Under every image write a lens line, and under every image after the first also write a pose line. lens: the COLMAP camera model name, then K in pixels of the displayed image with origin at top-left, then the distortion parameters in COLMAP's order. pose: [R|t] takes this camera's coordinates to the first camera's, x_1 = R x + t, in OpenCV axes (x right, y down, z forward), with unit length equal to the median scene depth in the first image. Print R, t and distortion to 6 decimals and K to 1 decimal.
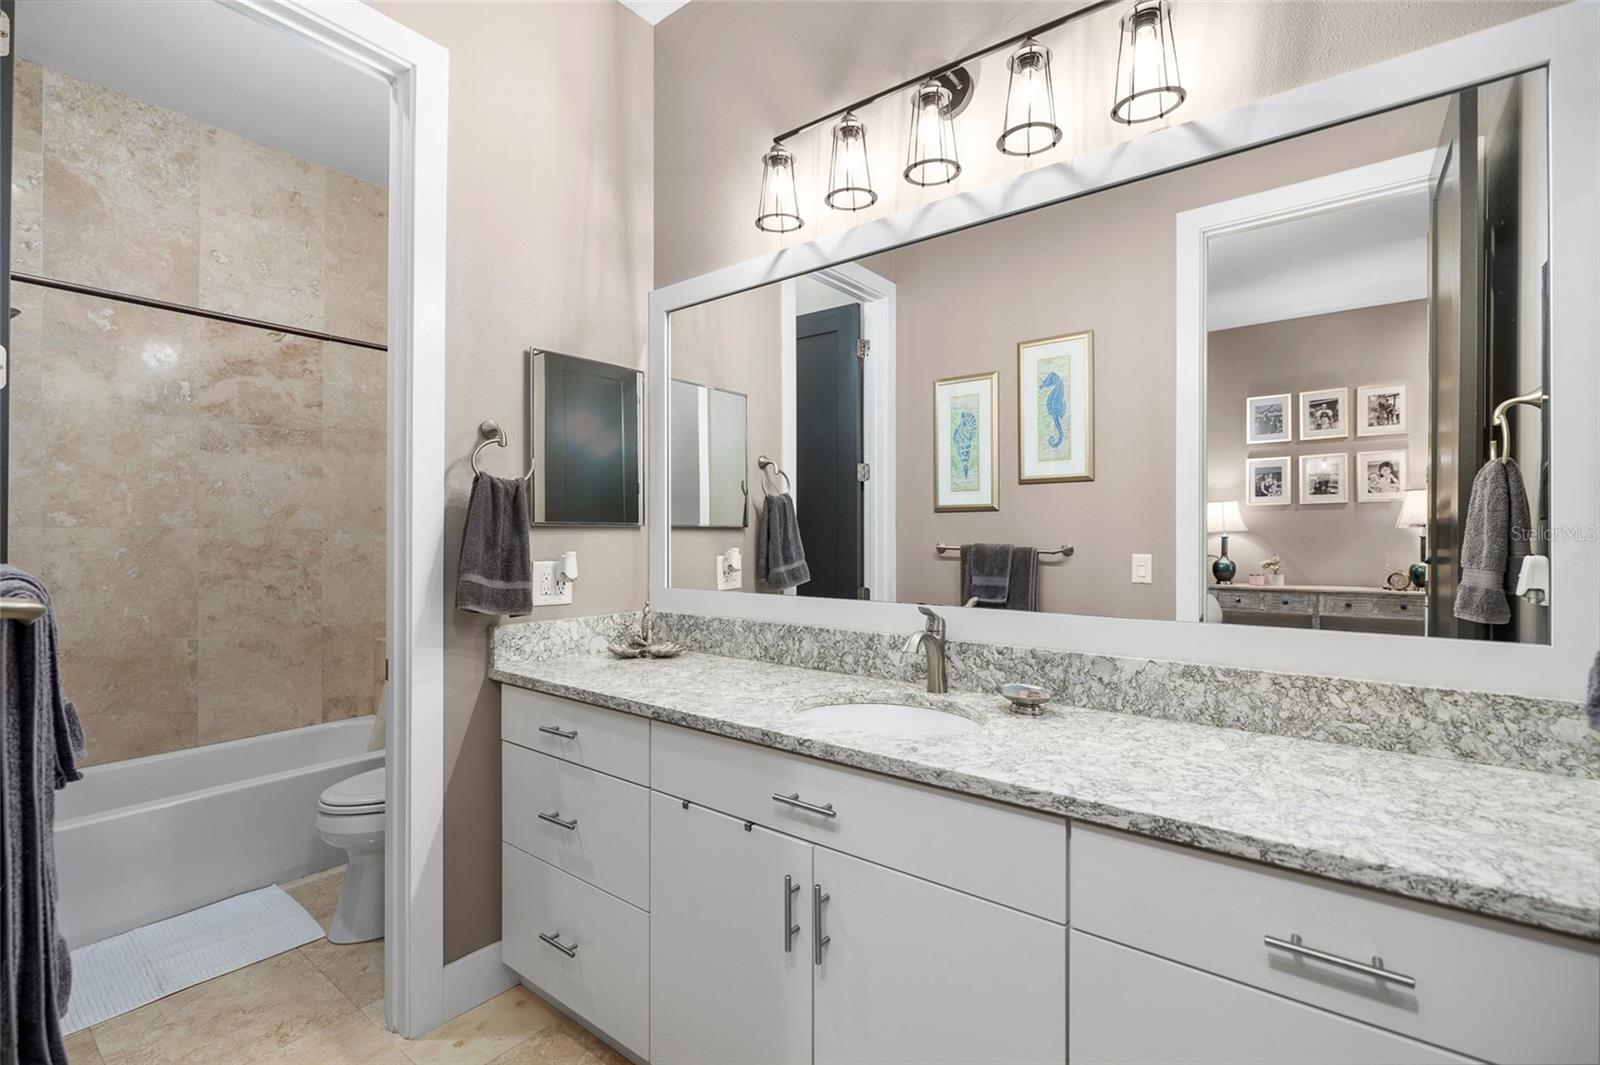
lens RADIAL K [[716.1, 0, 802.9], [0, 716.1, 544.4], [0, 0, 1]] dist [-0.001367, 0.000306]
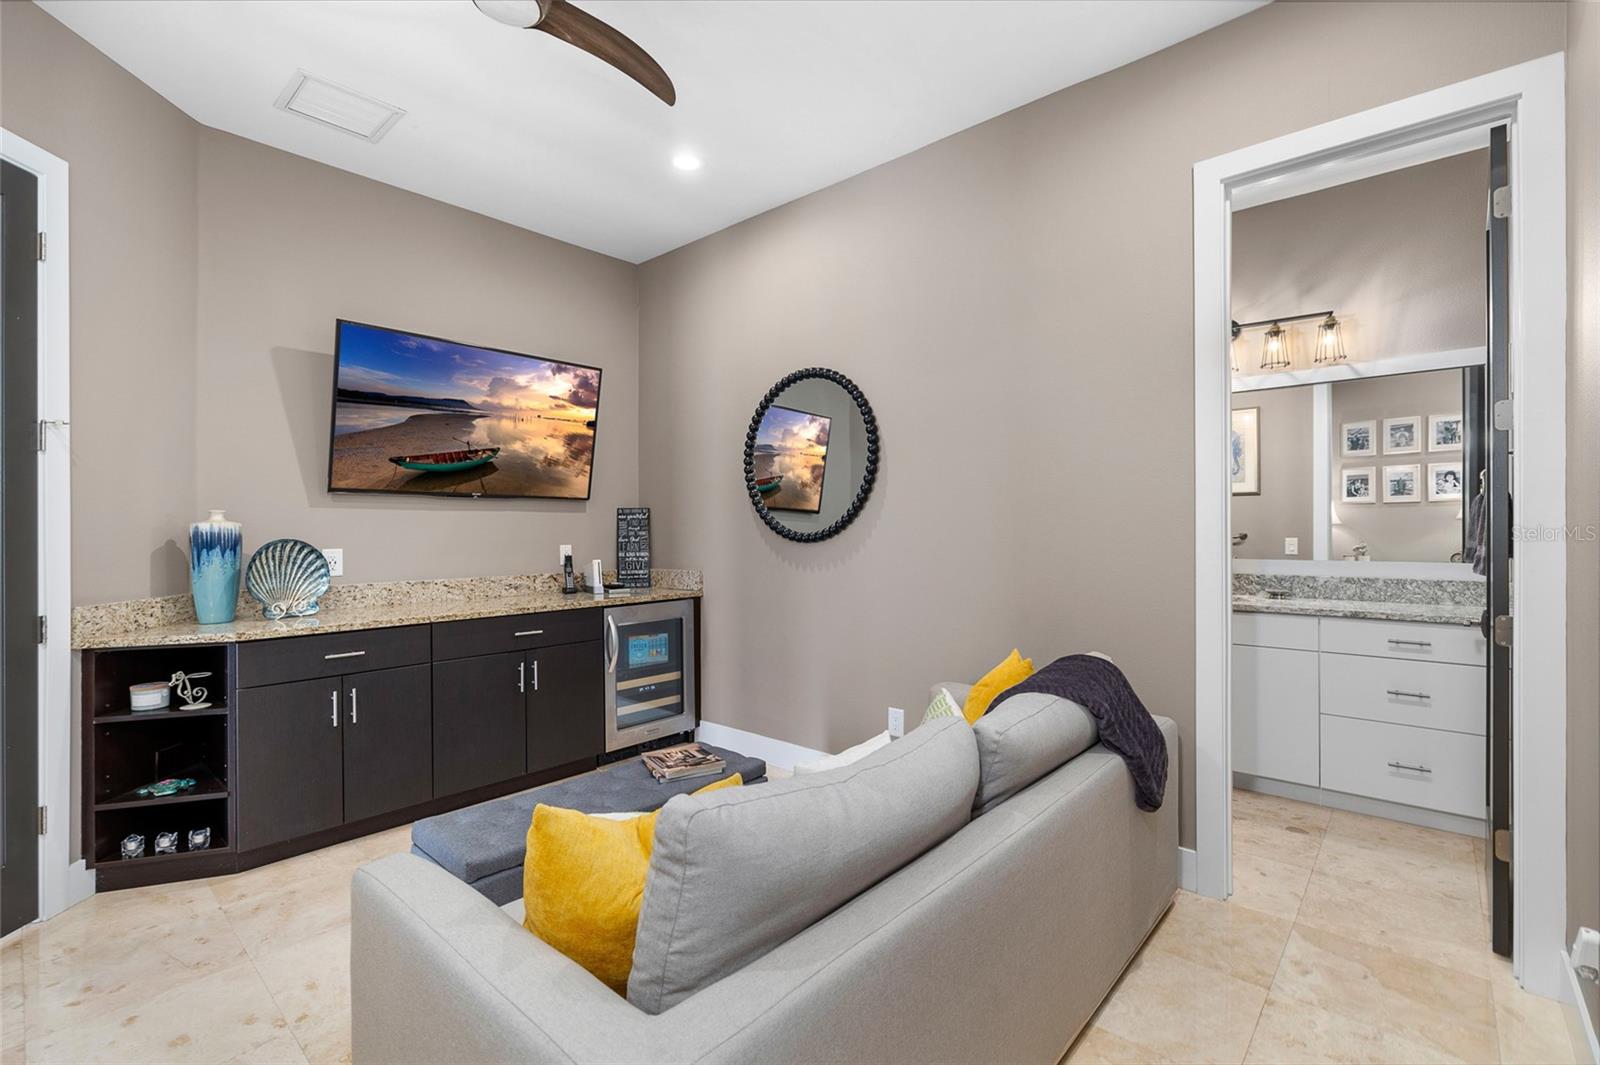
lens RADIAL K [[716.1, 0, 802.9], [0, 716.1, 544.4], [0, 0, 1]] dist [-0.001367, 0.000306]
pose [[0.997845, -0.004667, -0.065456, -0.314387], [0.005267, 0.999946, 0.008997, 0.004395], [0.065410, -0.009323, 0.997815, -0.425577]]
